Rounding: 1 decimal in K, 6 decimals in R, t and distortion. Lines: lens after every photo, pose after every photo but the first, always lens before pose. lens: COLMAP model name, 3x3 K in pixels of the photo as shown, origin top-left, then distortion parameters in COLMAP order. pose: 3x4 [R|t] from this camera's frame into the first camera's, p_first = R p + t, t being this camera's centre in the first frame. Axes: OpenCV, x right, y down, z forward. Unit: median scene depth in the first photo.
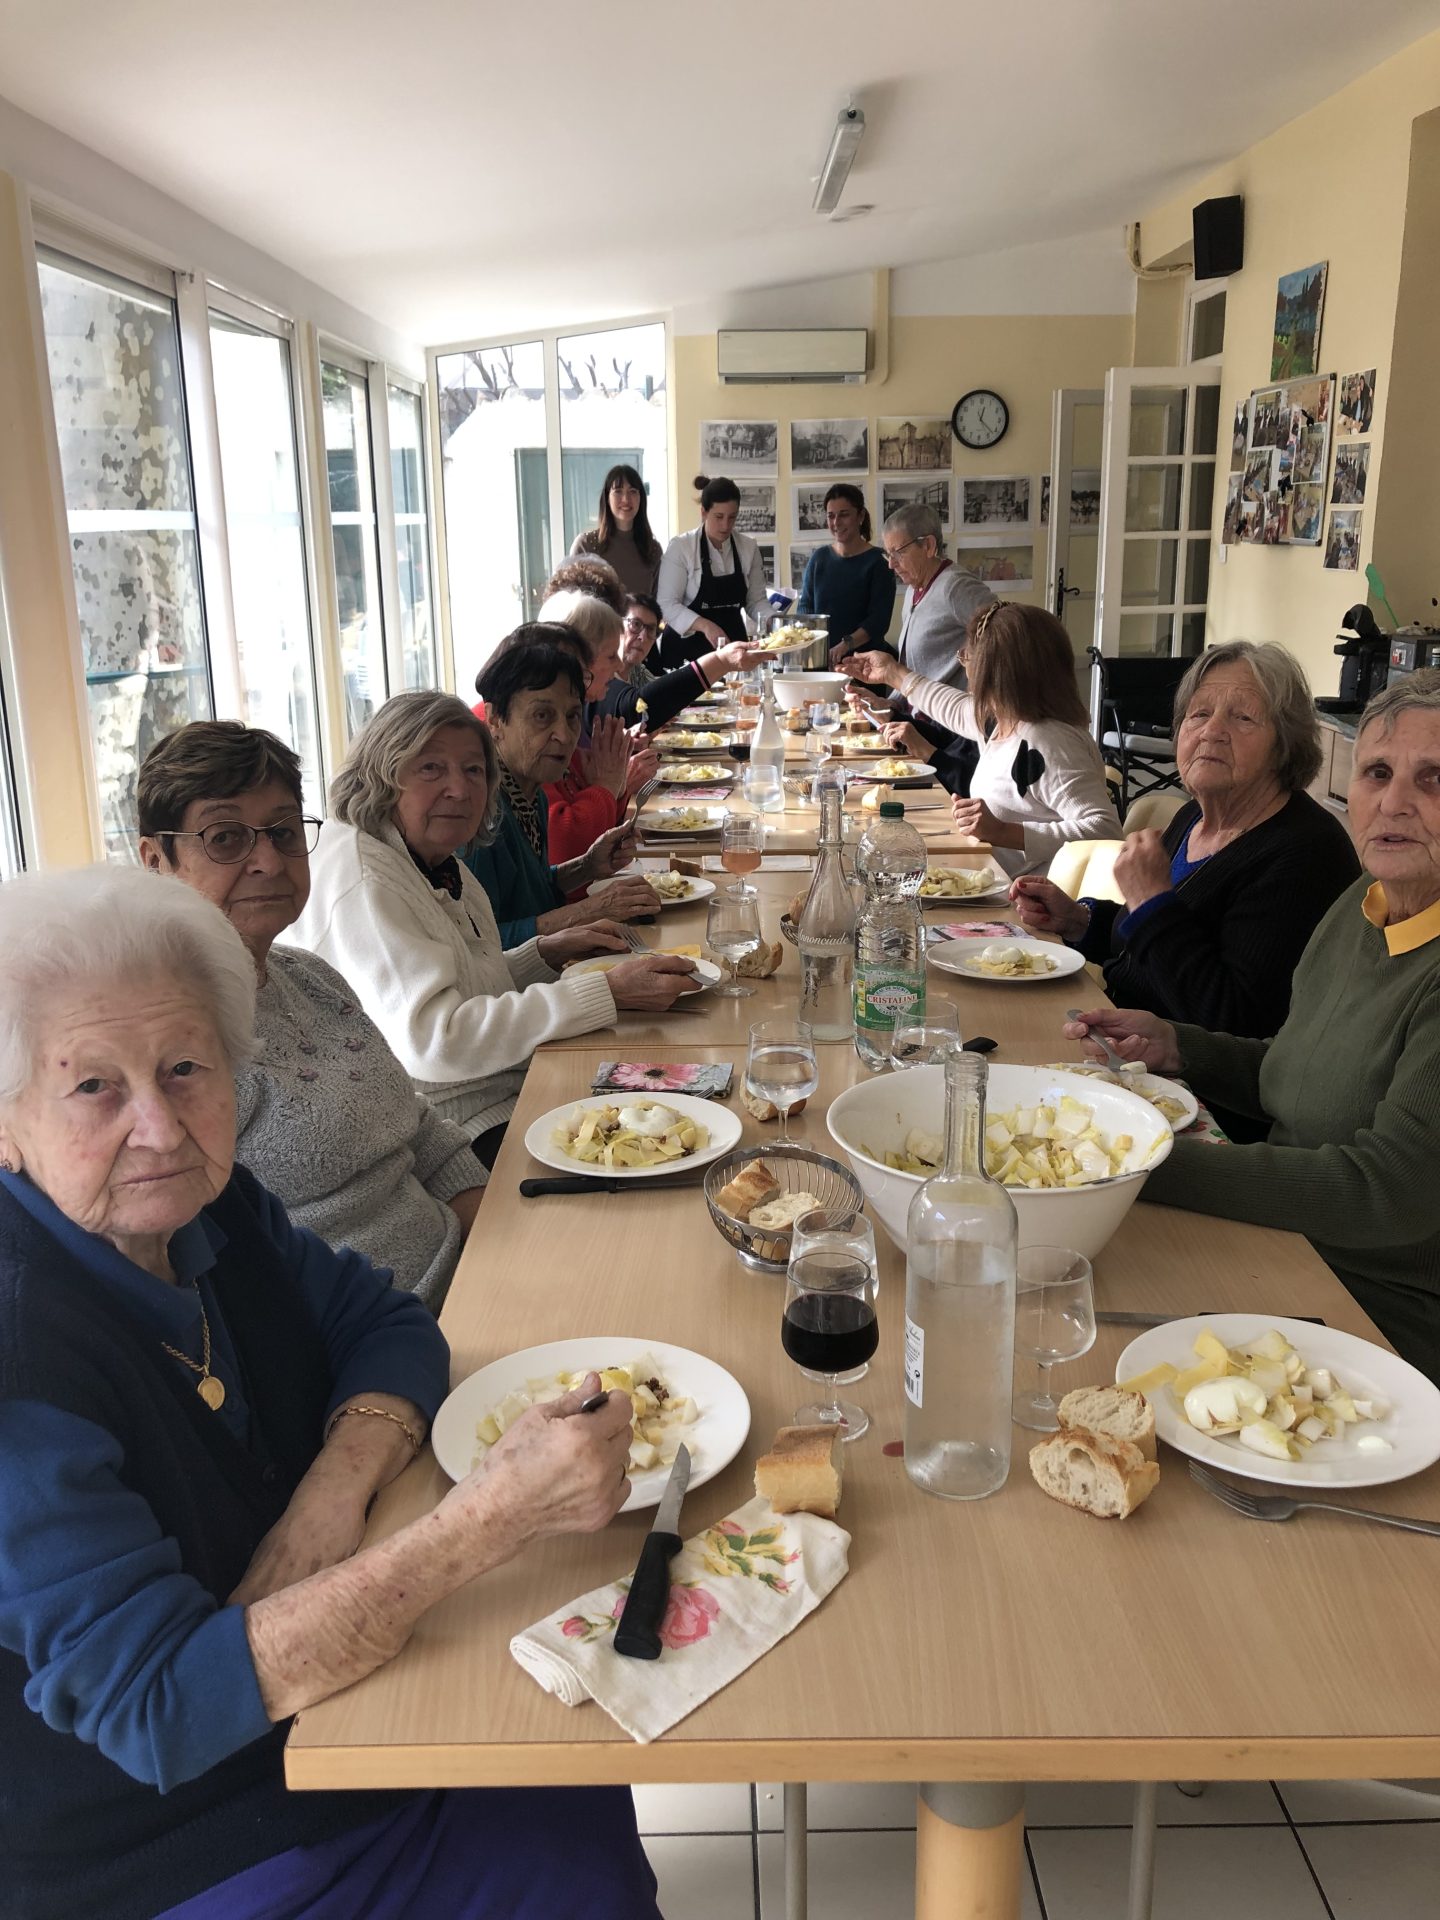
lens RADIAL K [[1547.8, 0, 720.0], [0, 1547.8, 960.0], [0, 0, 1]] dist [0.033027, -0.073439]
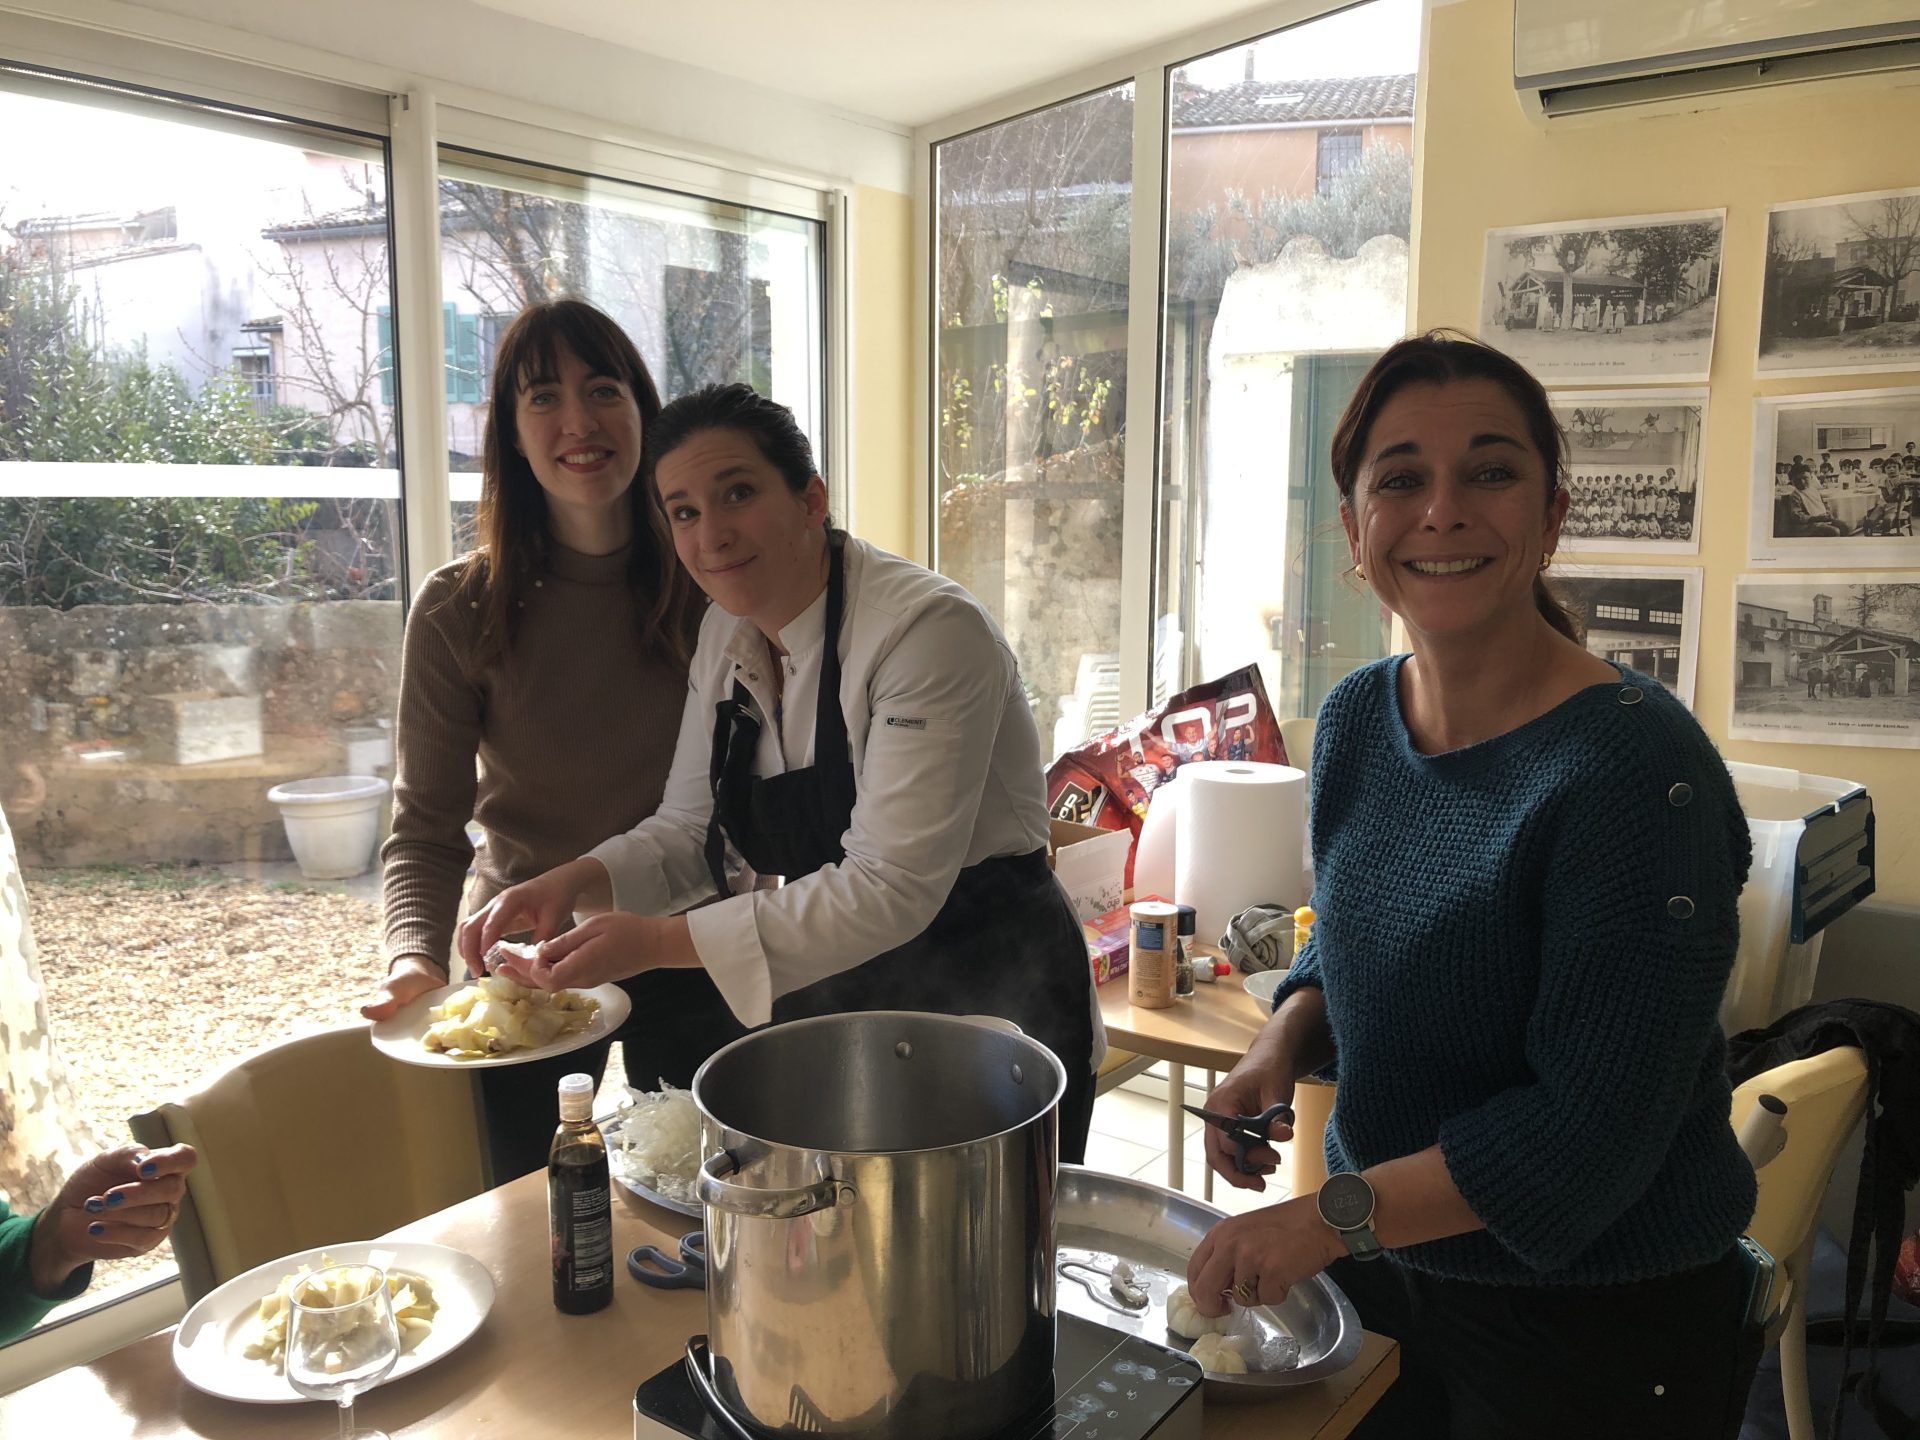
lens RADIAL K [[1561.5, 0, 960.0], [0, 1561.5, 720.0], [0, 0, 1]] dist [0.007899, 0.013655]
pose [[0.804064, 0.100982, -0.585905, 0.112789], [-0.174419, 0.982174, -0.070084, -0.192317], [0.568383, 0.158545, 0.807344, 0.664176]]
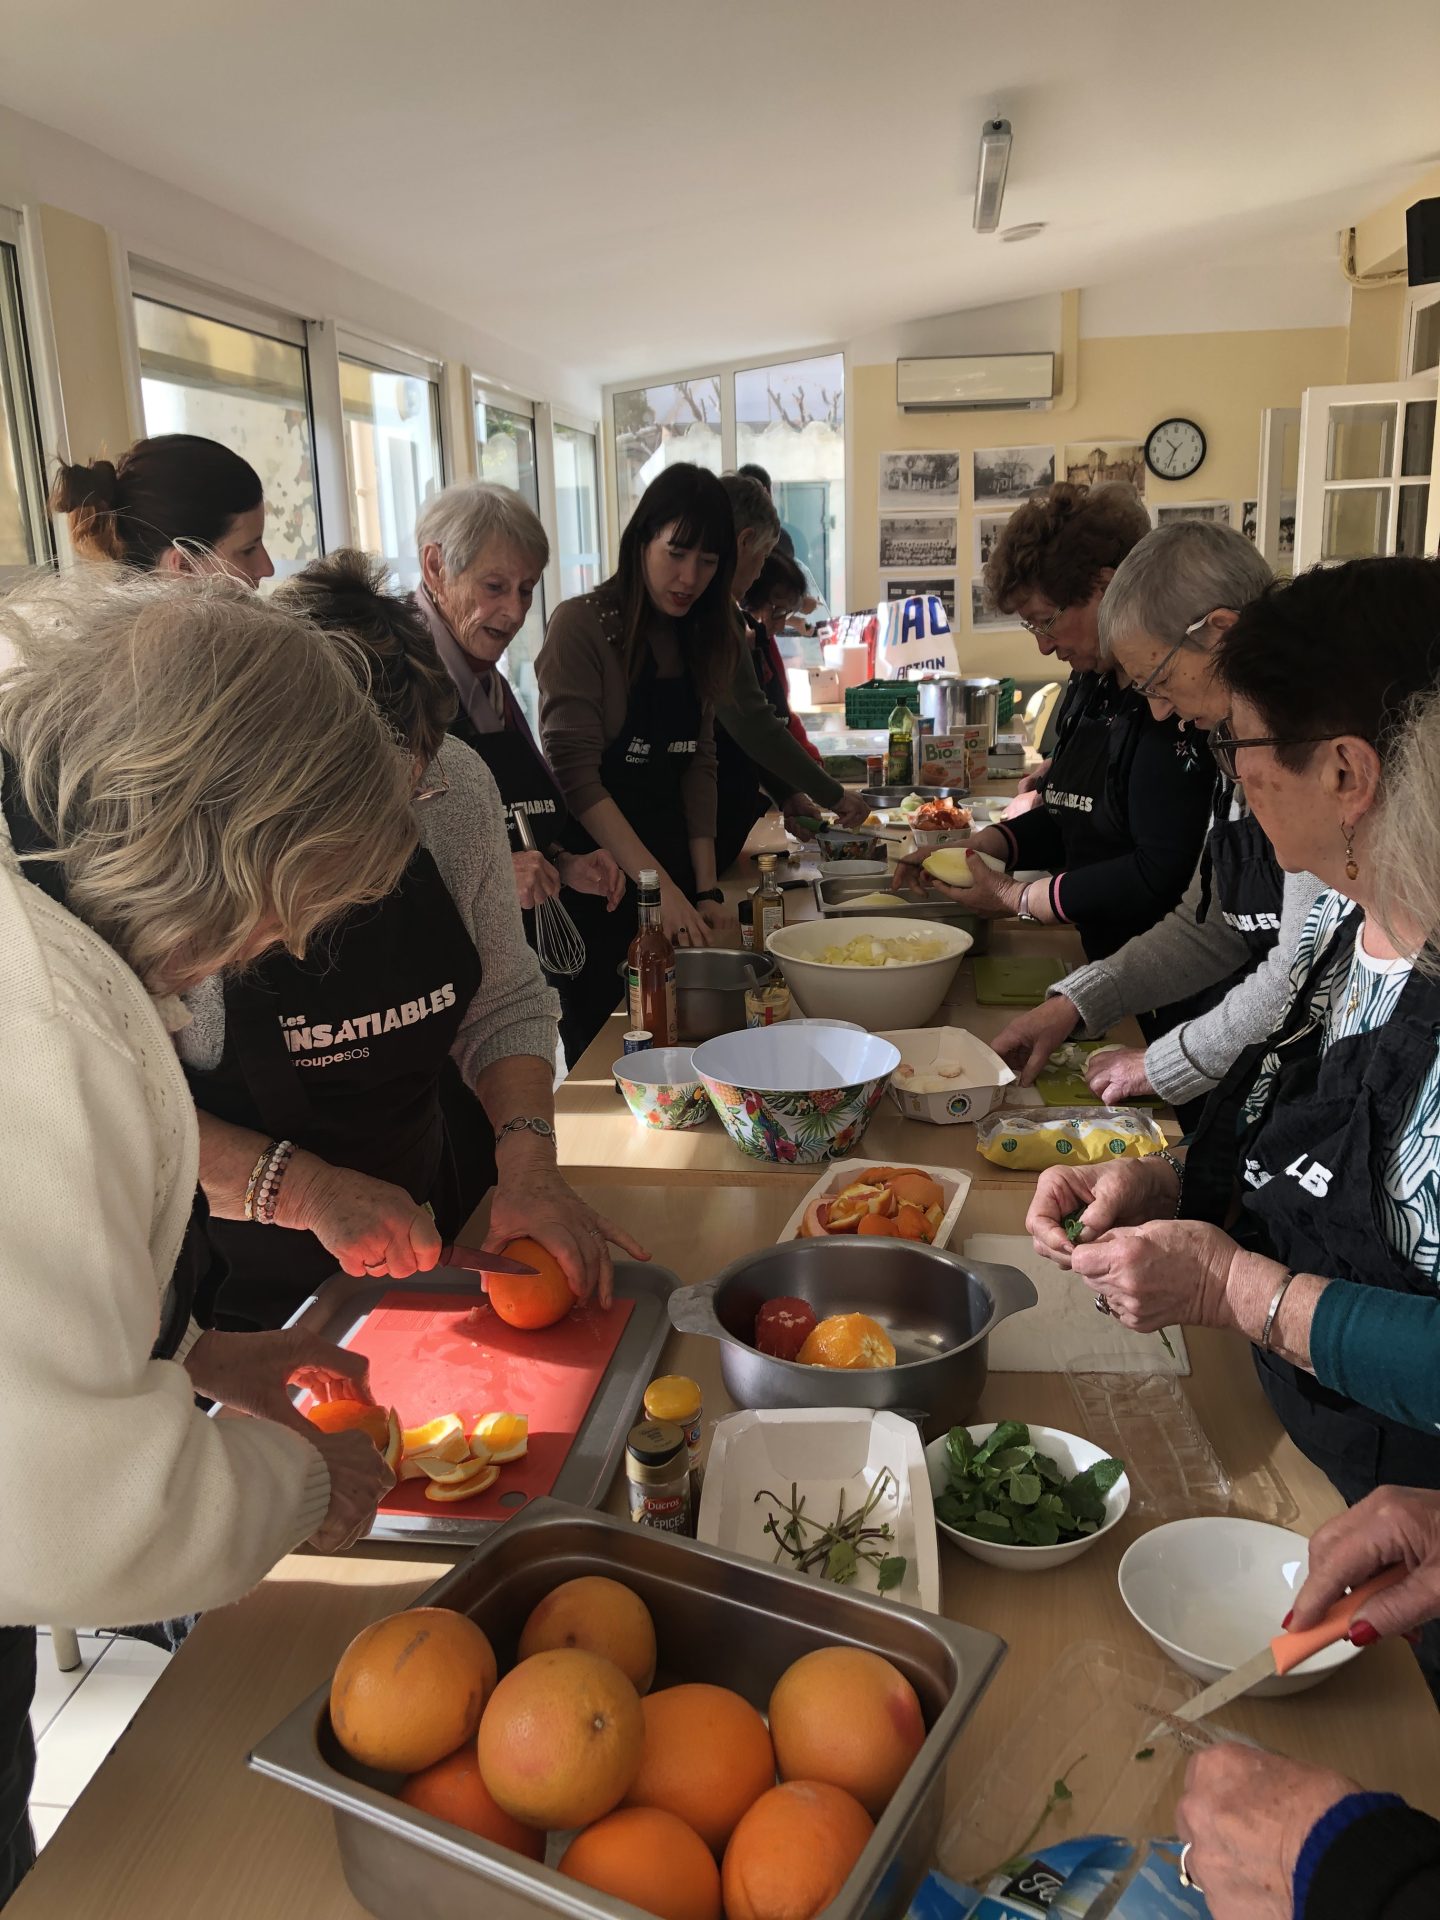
lens RADIAL K [[1561.5, 0, 720.0], [0, 1561.5, 960.0], [0, 0, 1]] dist [0.007899, 0.013655]
pose [[0.990102, 0.020638, -0.138823, 0.031152], [-0.023306, 0.999573, -0.017620, -0.010742], [0.138400, 0.020681, 0.990160, 0.025624]]
